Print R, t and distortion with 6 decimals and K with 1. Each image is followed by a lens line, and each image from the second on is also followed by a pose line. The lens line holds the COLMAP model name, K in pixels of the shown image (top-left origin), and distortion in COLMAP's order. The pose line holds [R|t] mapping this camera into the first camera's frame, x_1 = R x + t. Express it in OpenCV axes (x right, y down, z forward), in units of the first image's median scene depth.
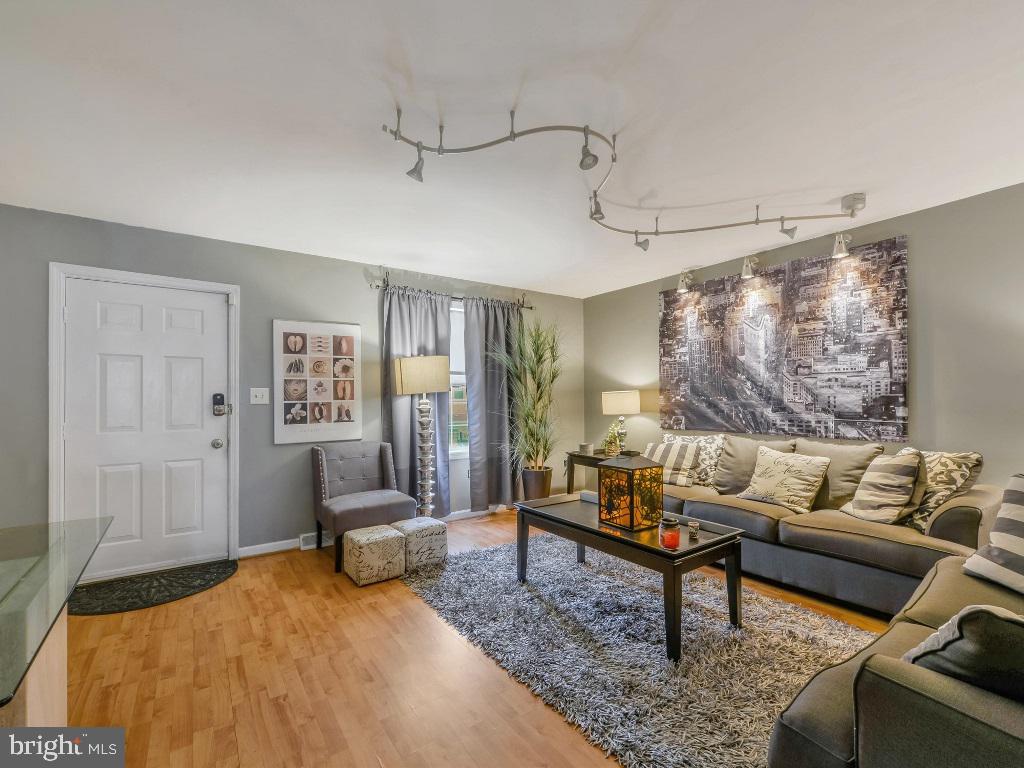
lens RADIAL K [[458.7, 0, 520.2], [0, 458.7, 394.0], [0, 0, 1]] dist [0.001557, 0.000150]
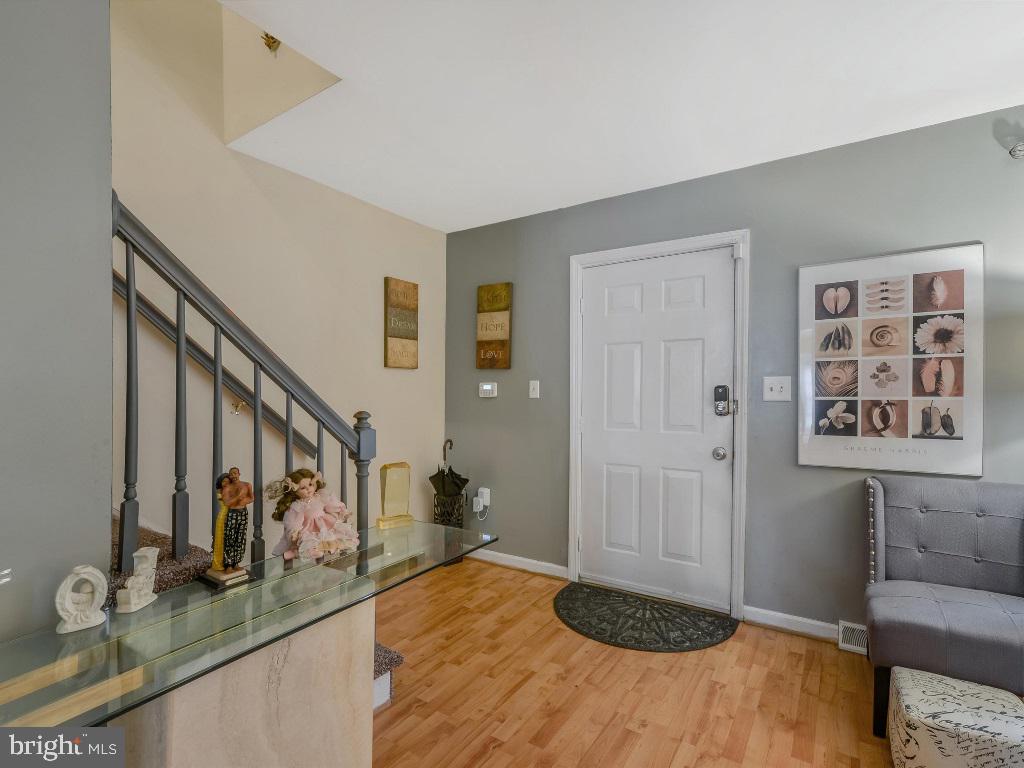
lens RADIAL K [[495.7, 0, 511.4], [0, 495.7, 406.3], [0, 0, 1]] dist [-0.004539, -0.001454]
pose [[0.359485, 0.027265, -0.932752, -0.040579], [0.002953, 0.999535, 0.030355, 0.006751], [0.933146, -0.013666, 0.359237, 0.384982]]
